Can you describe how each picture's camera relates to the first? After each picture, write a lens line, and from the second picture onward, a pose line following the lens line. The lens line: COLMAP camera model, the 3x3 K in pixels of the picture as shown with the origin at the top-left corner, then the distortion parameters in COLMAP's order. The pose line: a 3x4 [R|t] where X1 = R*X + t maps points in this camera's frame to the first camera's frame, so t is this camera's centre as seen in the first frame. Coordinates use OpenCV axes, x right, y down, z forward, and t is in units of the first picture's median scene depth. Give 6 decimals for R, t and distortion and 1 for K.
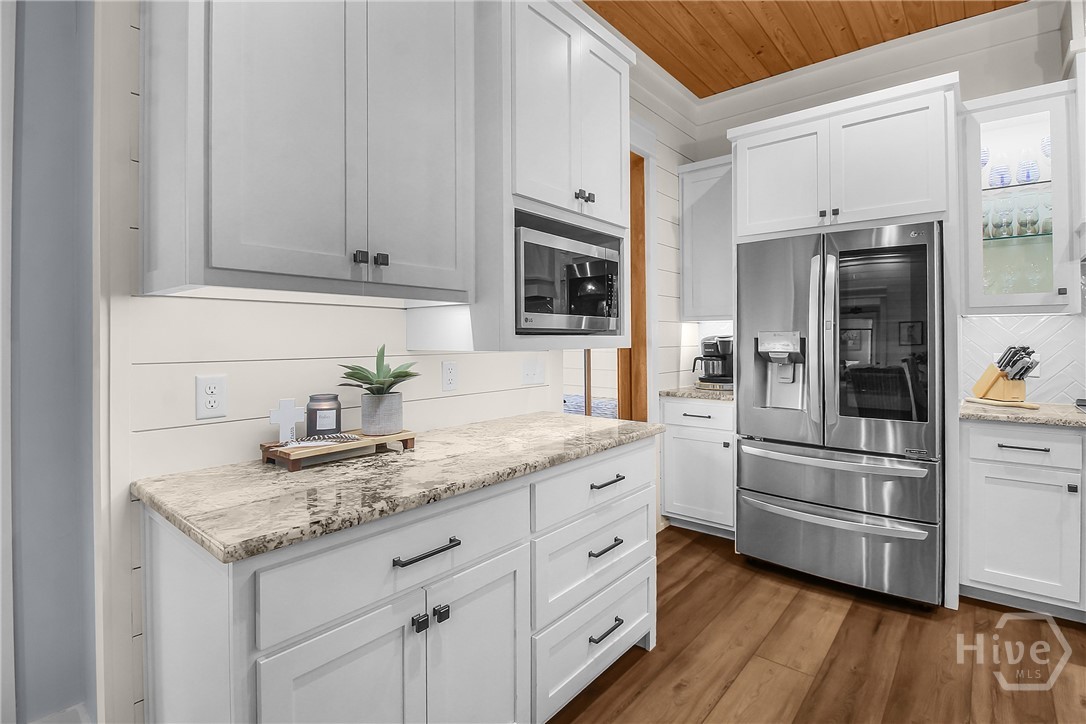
lens RADIAL K [[520.7, 0, 559.5], [0, 520.7, 335.9], [0, 0, 1]] dist [-0.003040, -0.000228]
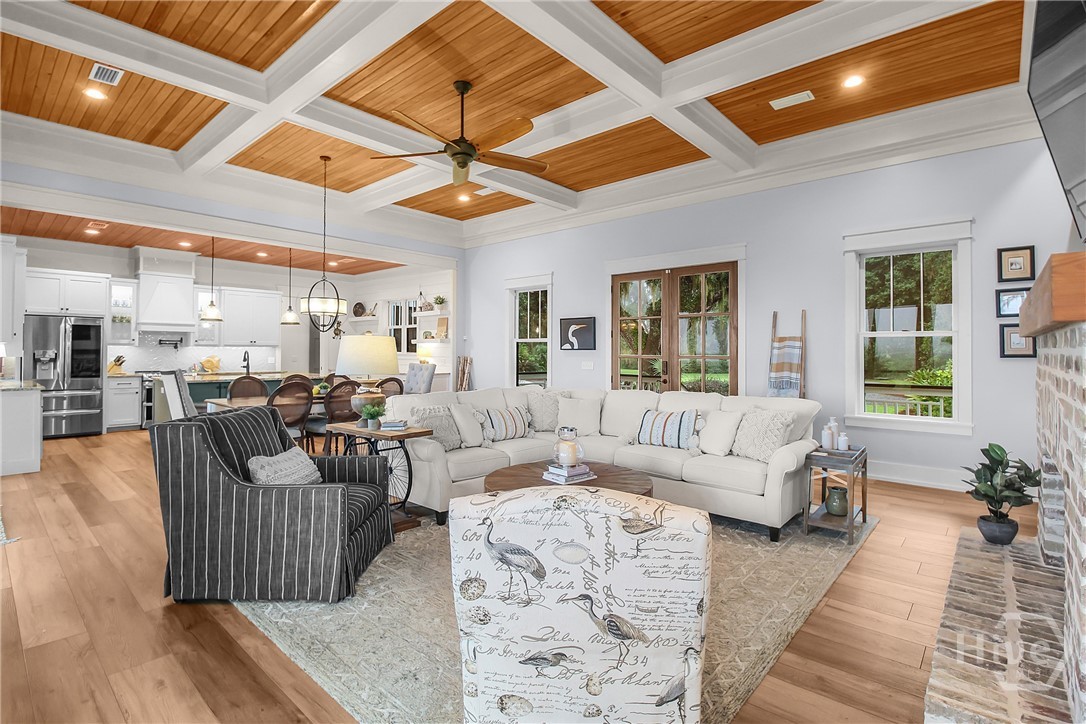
lens RADIAL K [[520.7, 0, 543.6], [0, 520.7, 355.5], [0, 0, 1]] dist [-0.003040, -0.000228]
pose [[0.048567, 0.013670, 0.998726, -2.312566], [-0.017433, 0.999766, -0.012836, 0.016846], [-0.998668, -0.016788, 0.048794, -1.868336]]
